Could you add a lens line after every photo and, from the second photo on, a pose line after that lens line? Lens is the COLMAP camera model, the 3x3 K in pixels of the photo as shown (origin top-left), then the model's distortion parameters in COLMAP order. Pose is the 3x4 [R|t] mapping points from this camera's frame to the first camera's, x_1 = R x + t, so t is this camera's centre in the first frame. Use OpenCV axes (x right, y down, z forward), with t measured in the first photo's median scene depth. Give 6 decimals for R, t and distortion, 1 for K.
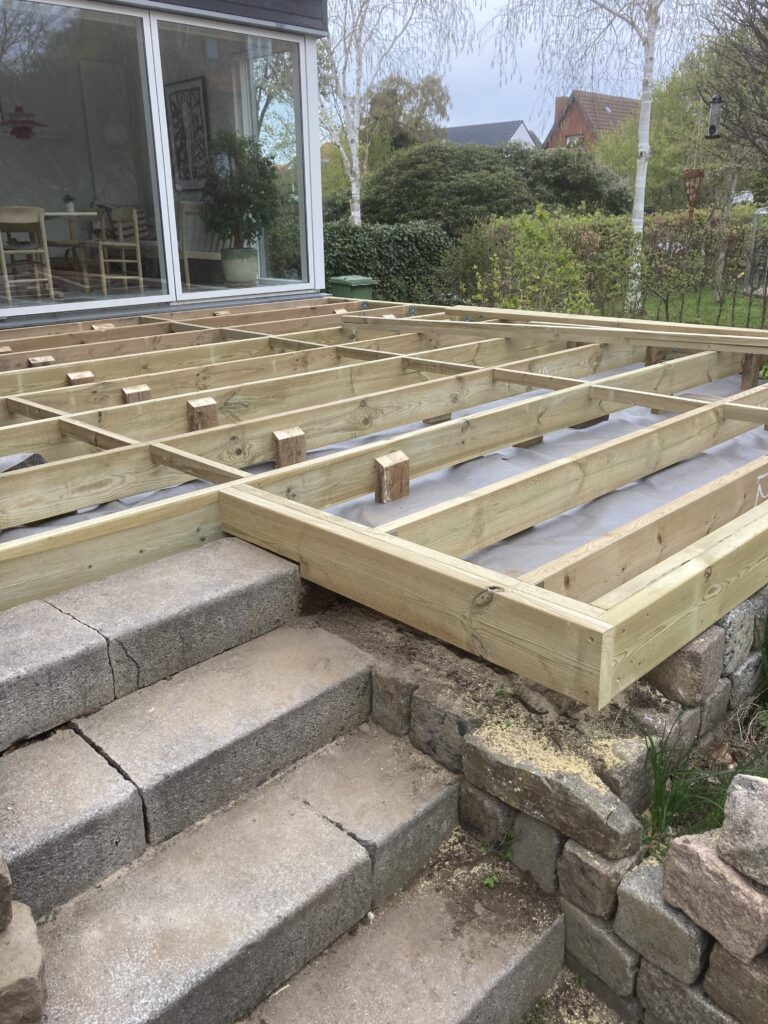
lens RADIAL K [[837.4, 0, 393.0], [0, 837.4, 501.5], [0, 0, 1]] dist [0.015946, -0.025146]
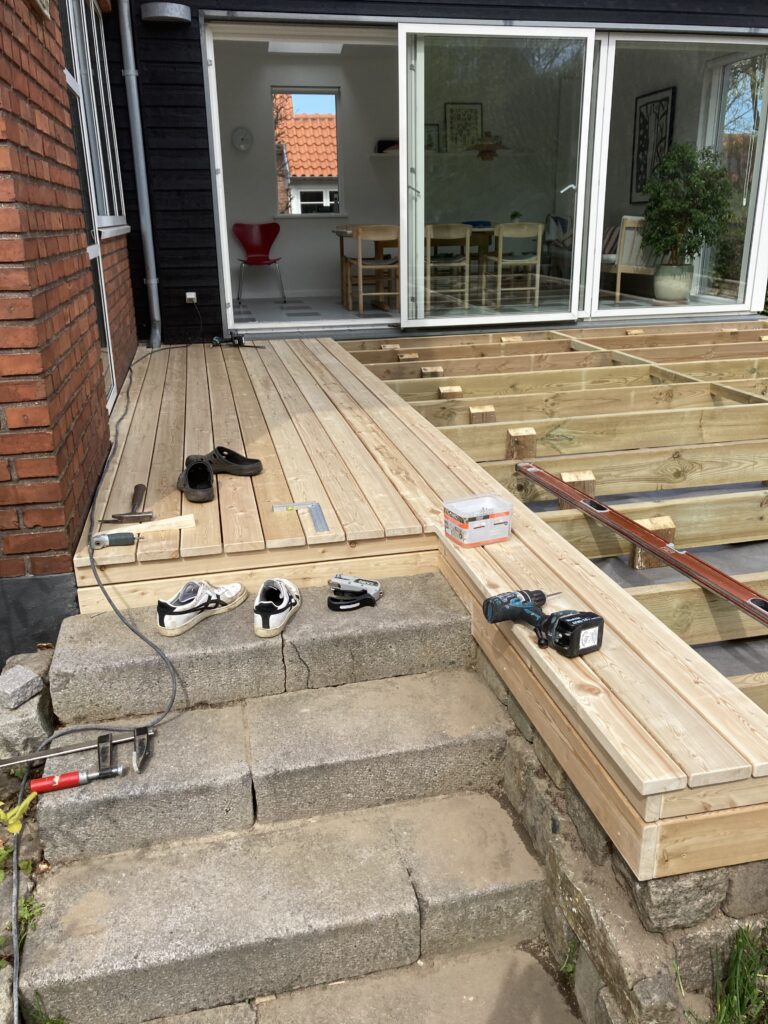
lens RADIAL K [[837.4, 0, 387.8], [0, 837.4, 507.2], [0, 0, 1]] dist [0.015946, -0.025146]
pose [[0.840032, 0.174647, -0.513659, 0.094607], [-0.169569, 0.983857, 0.057206, -0.030047], [0.515358, 0.039045, 0.856085, 0.016760]]
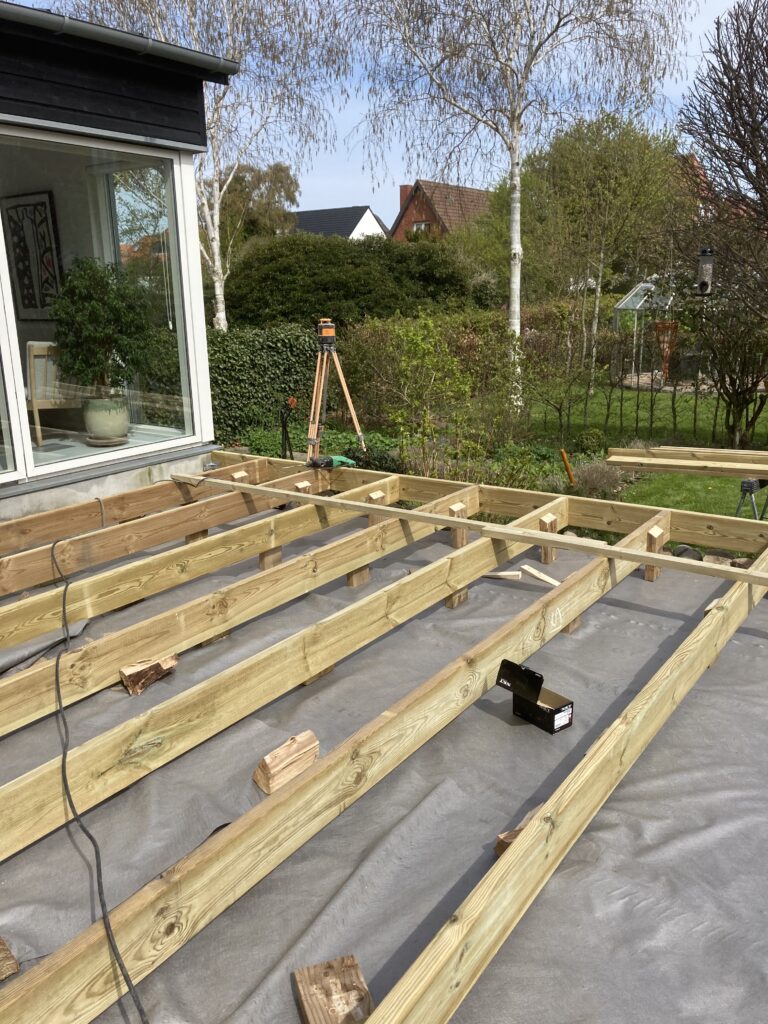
lens RADIAL K [[837.4, 0, 402.7], [0, 837.4, 506.7], [0, 0, 1]] dist [0.015946, -0.025146]
pose [[0.983194, -0.050450, 0.175455, -0.052310], [0.064069, 0.995284, -0.072838, -0.131154], [-0.170953, 0.082856, 0.981789, 0.175406]]
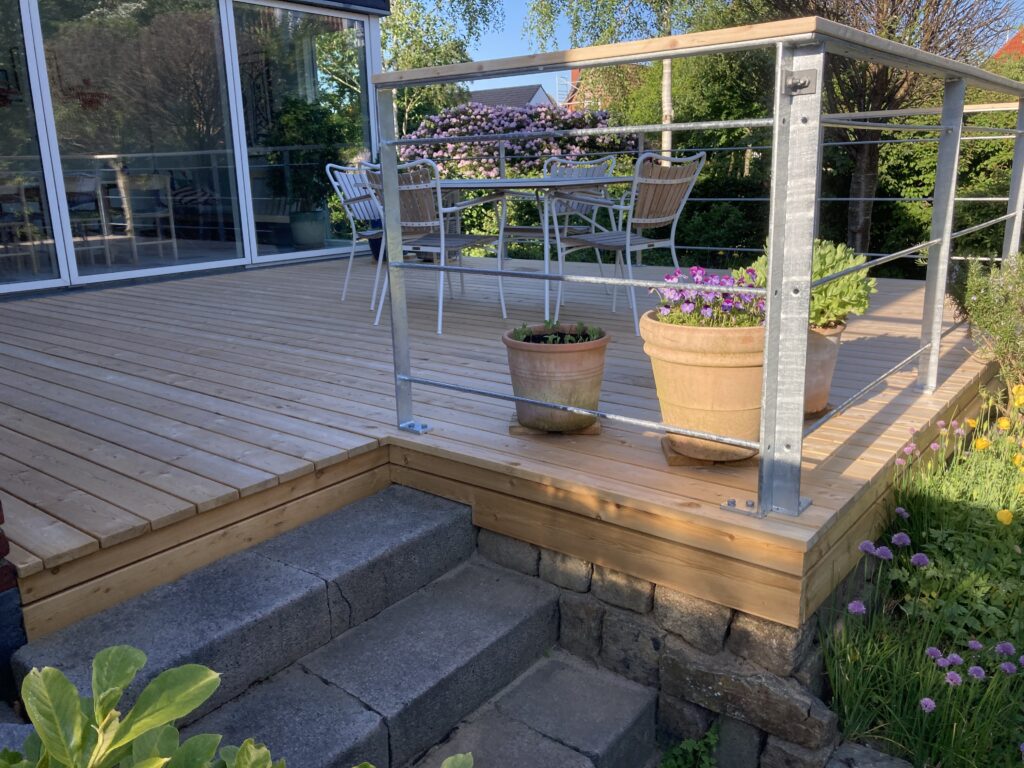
lens RADIAL K [[837.4, 0, 514.4], [0, 837.4, 380.6], [0, 0, 1]] dist [0.015946, -0.025146]
pose [[0.993524, -0.039418, 0.106565, -0.055327], [0.048620, 0.995179, -0.085178, 0.003513], [-0.102694, 0.089808, 0.990651, -0.025967]]
